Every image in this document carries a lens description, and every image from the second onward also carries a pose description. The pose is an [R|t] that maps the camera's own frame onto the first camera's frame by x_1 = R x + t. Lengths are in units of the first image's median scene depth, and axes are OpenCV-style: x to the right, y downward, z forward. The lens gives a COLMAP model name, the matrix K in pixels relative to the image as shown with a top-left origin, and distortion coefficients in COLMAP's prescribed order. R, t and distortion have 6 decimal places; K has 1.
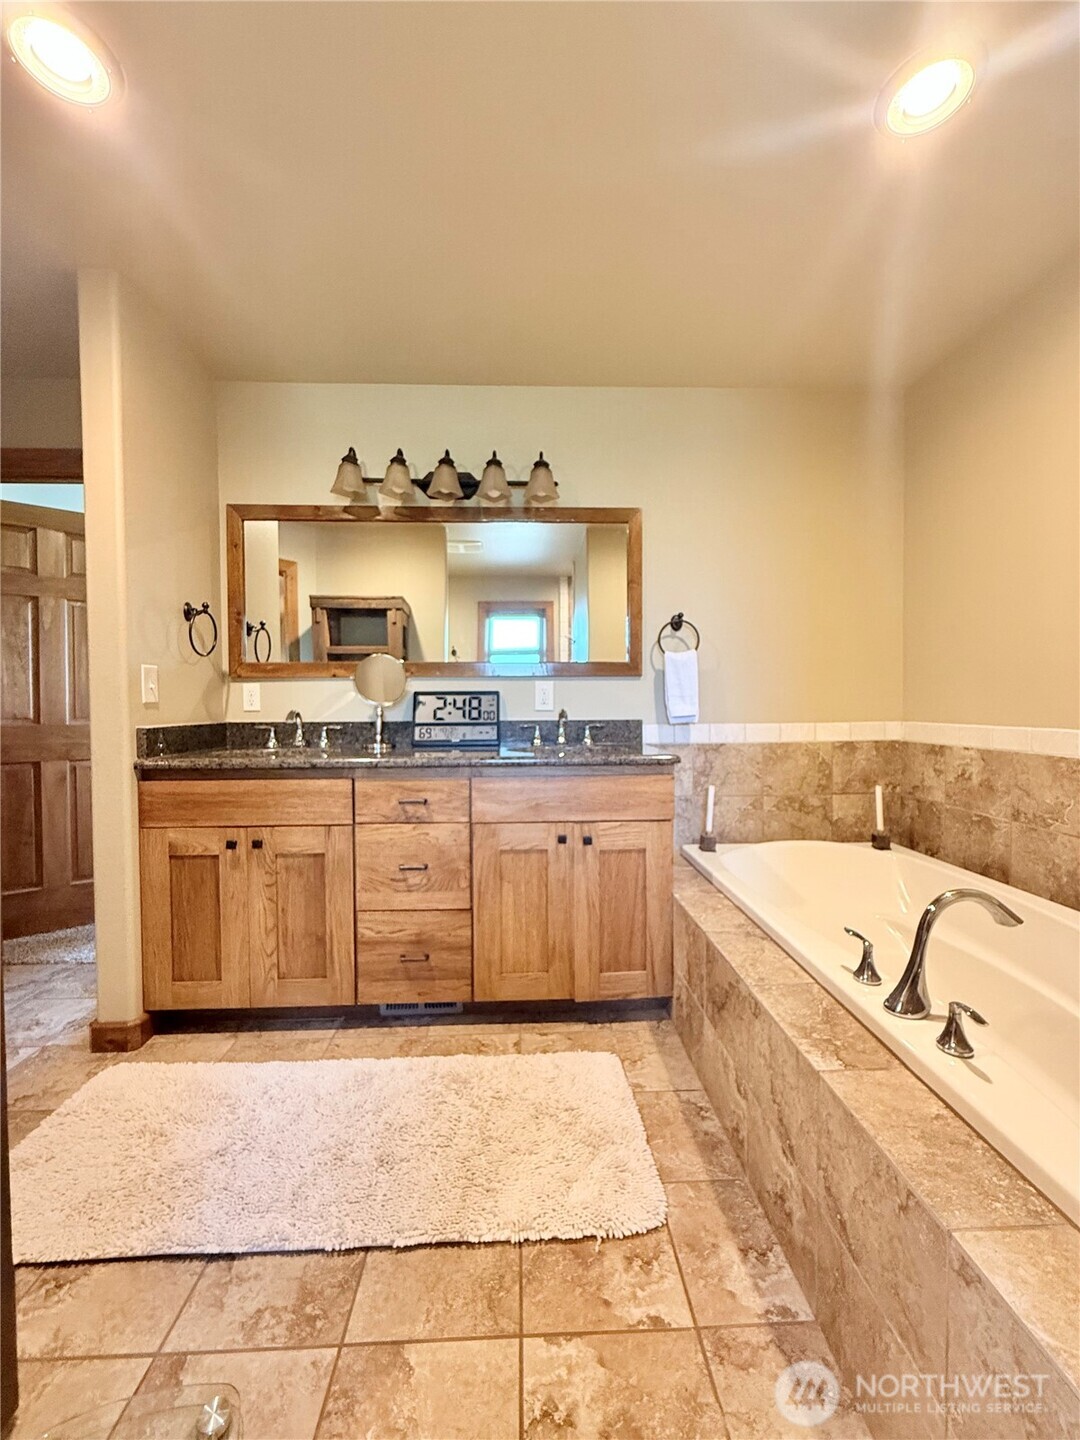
lens RADIAL K [[578.1, 0, 540.0], [0, 578.1, 720.0], [0, 0, 1]] dist [-0.000271, 0.000219]
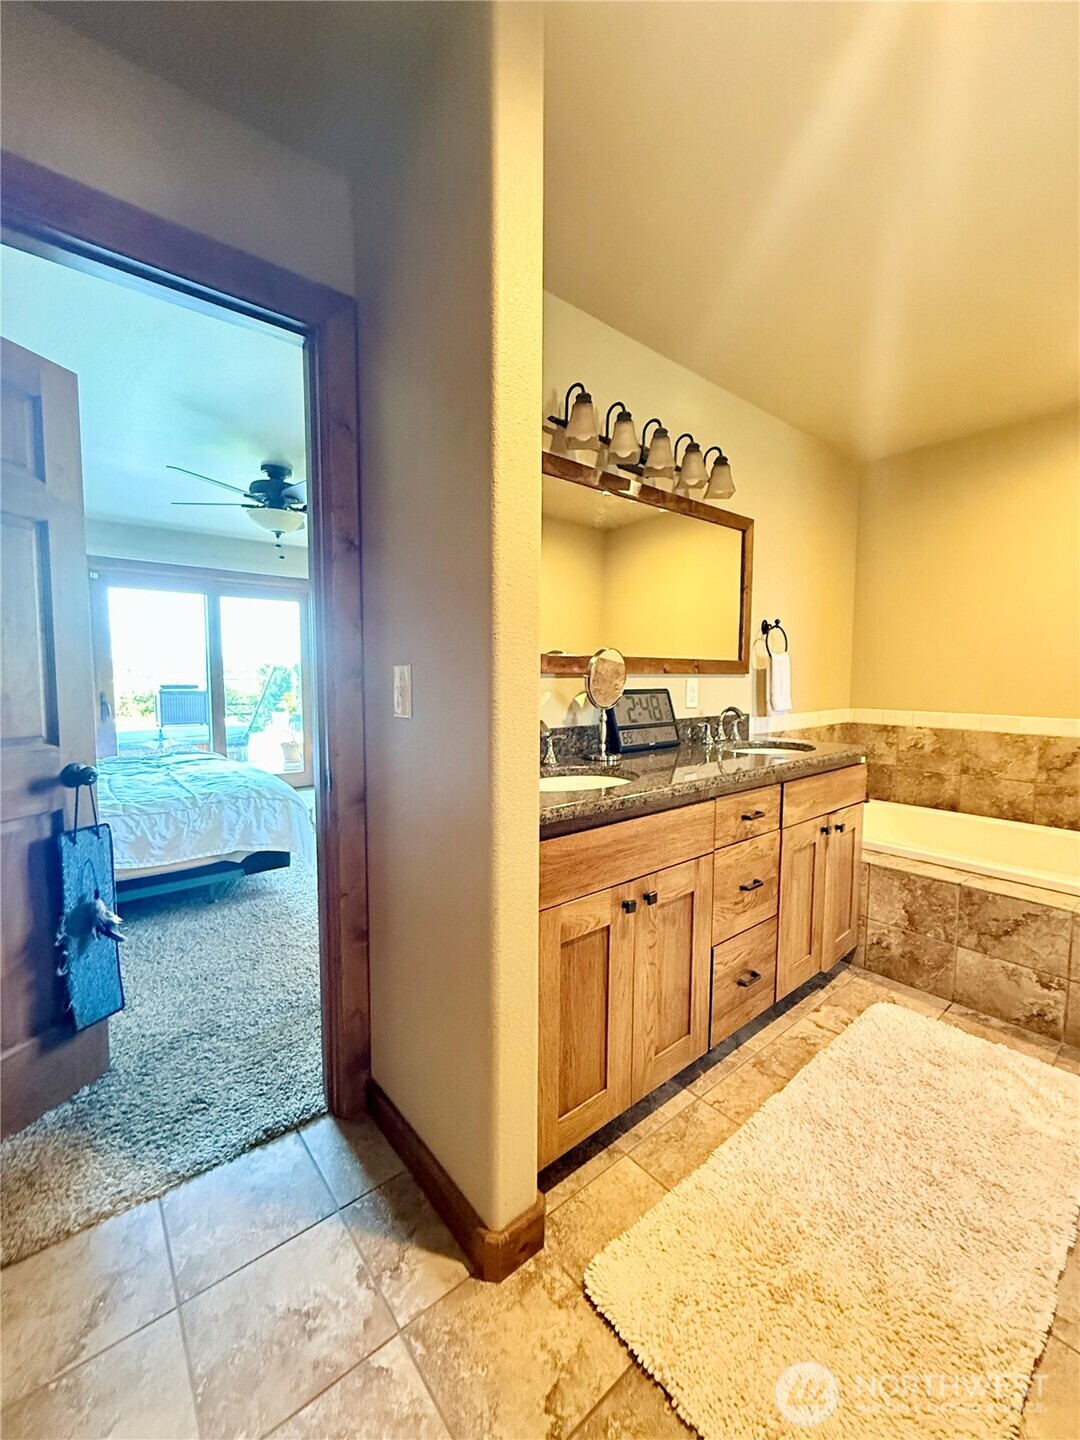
lens RADIAL K [[576.3, 0, 541.4], [0, 576.3, 715.2], [0, 0, 1]] dist [-0.001539, -0.000154]
pose [[0.793955, -0.035075, 0.606964, -1.040221], [0.008132, 0.998858, 0.047085, -0.067730], [-0.607922, -0.032448, 0.793333, 0.468467]]
